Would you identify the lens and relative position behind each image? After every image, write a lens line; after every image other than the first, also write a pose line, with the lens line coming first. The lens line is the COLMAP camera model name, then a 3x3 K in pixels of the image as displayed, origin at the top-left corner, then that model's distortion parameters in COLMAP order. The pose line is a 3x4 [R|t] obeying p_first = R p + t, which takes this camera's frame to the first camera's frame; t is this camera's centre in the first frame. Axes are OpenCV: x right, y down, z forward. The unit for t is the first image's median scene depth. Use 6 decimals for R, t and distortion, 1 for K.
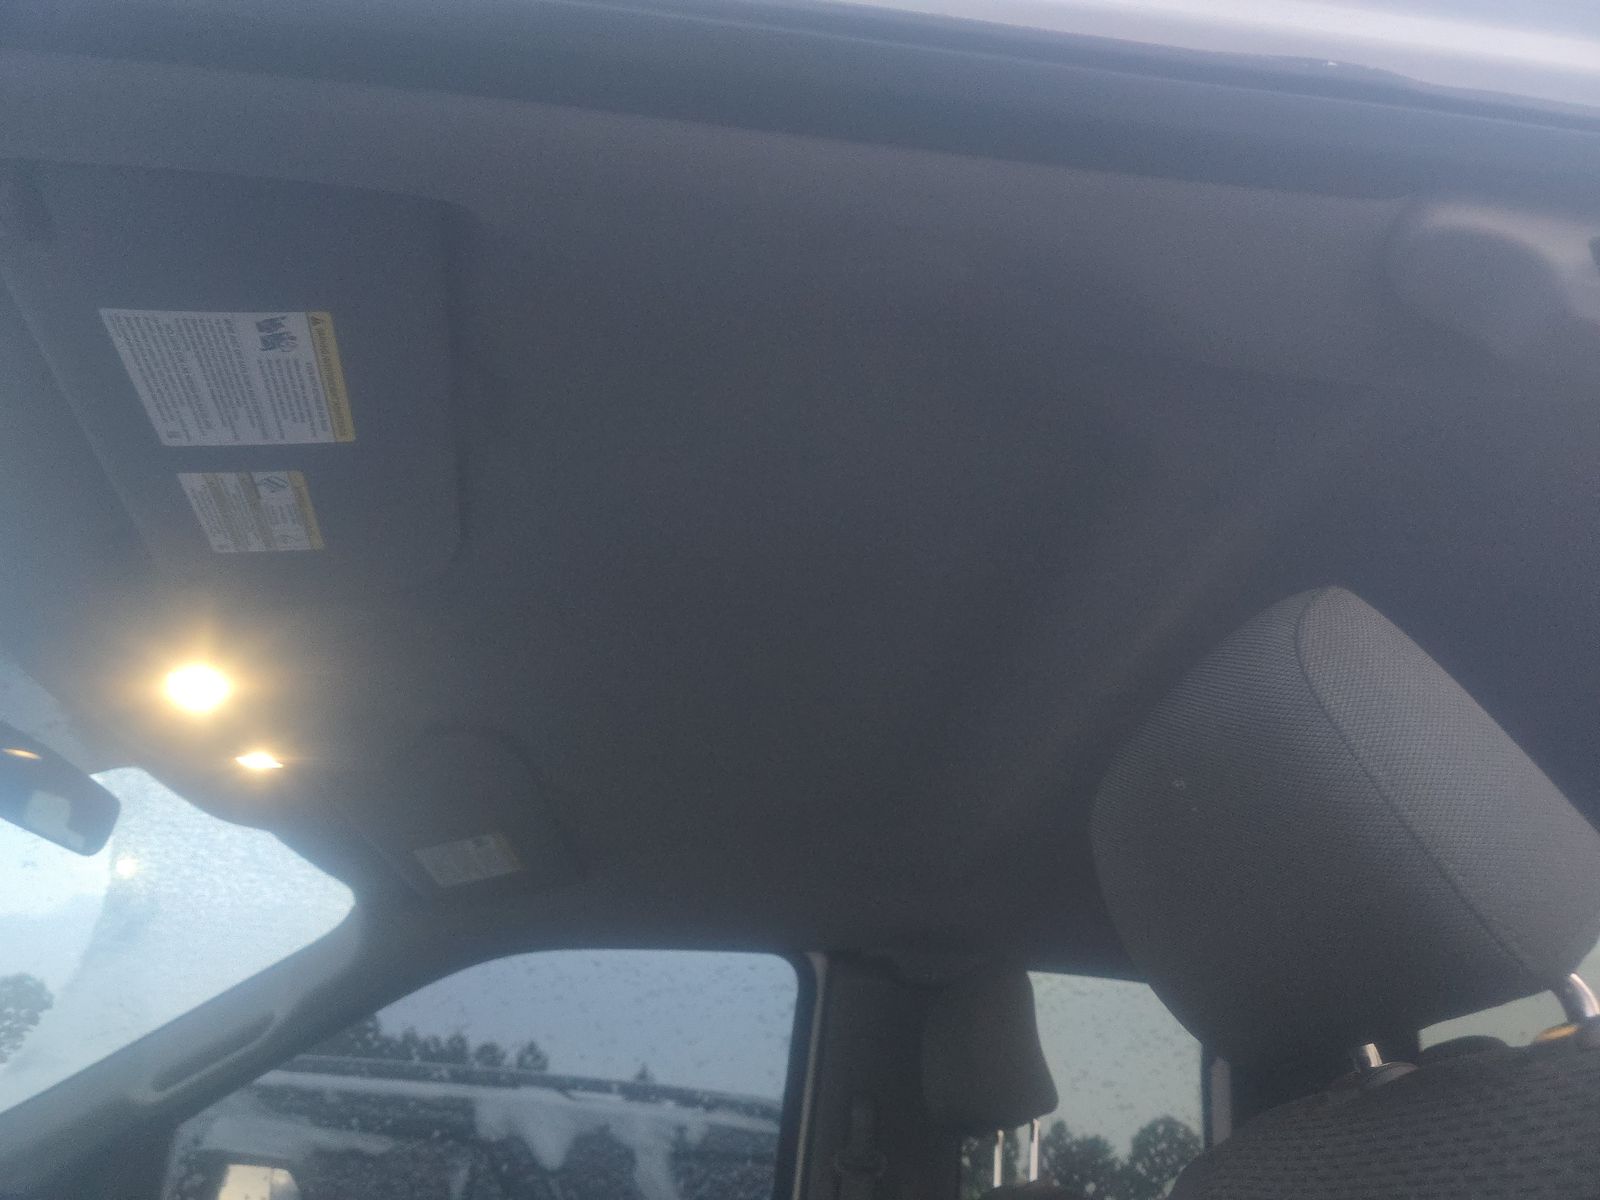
lens RADIAL K [[1109.5, 0, 800.0], [0, 1109.5, 600.0], [0, 0, 1]] dist [0.069210, -0.096559]
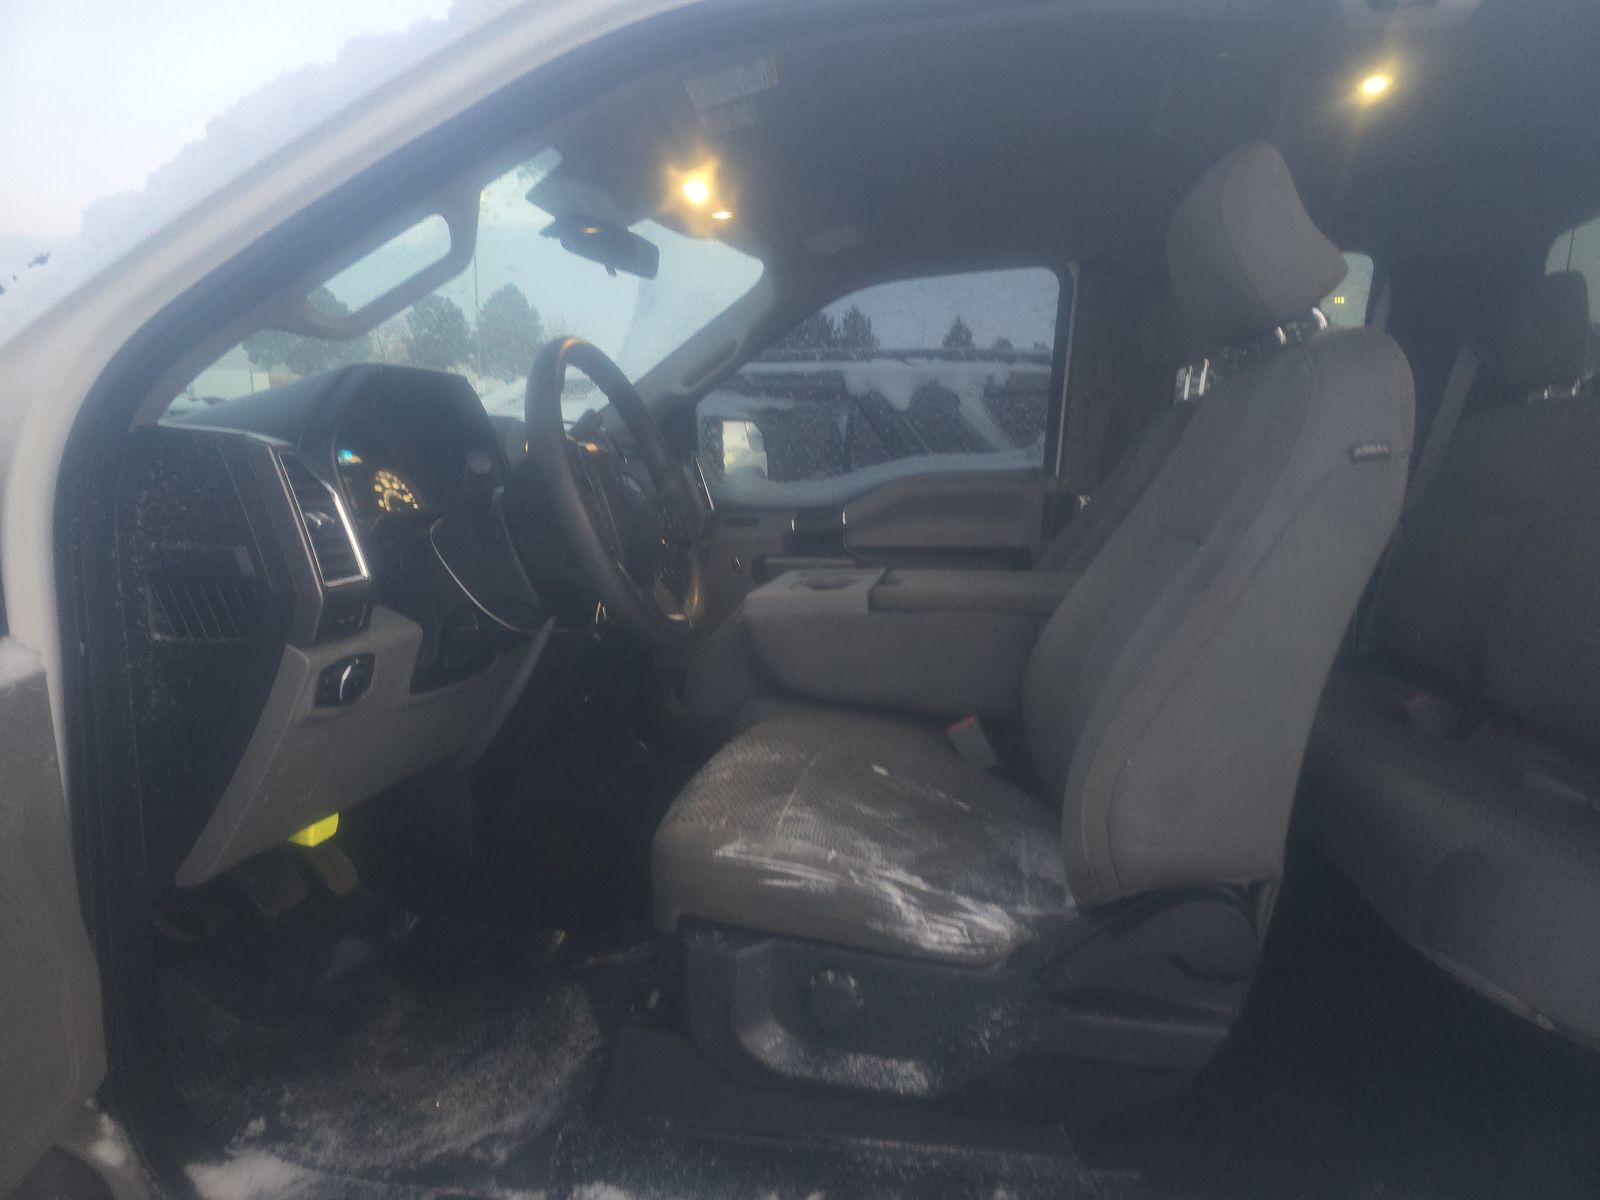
lens RADIAL K [[1109.5, 0, 800.0], [0, 1109.5, 600.0], [0, 0, 1]] dist [0.069210, -0.096559]
pose [[0.960921, -0.025781, -0.275619, 0.045989], [0.185829, 0.798047, 0.573226, -0.161005], [0.205179, -0.602043, 0.771651, -0.312556]]
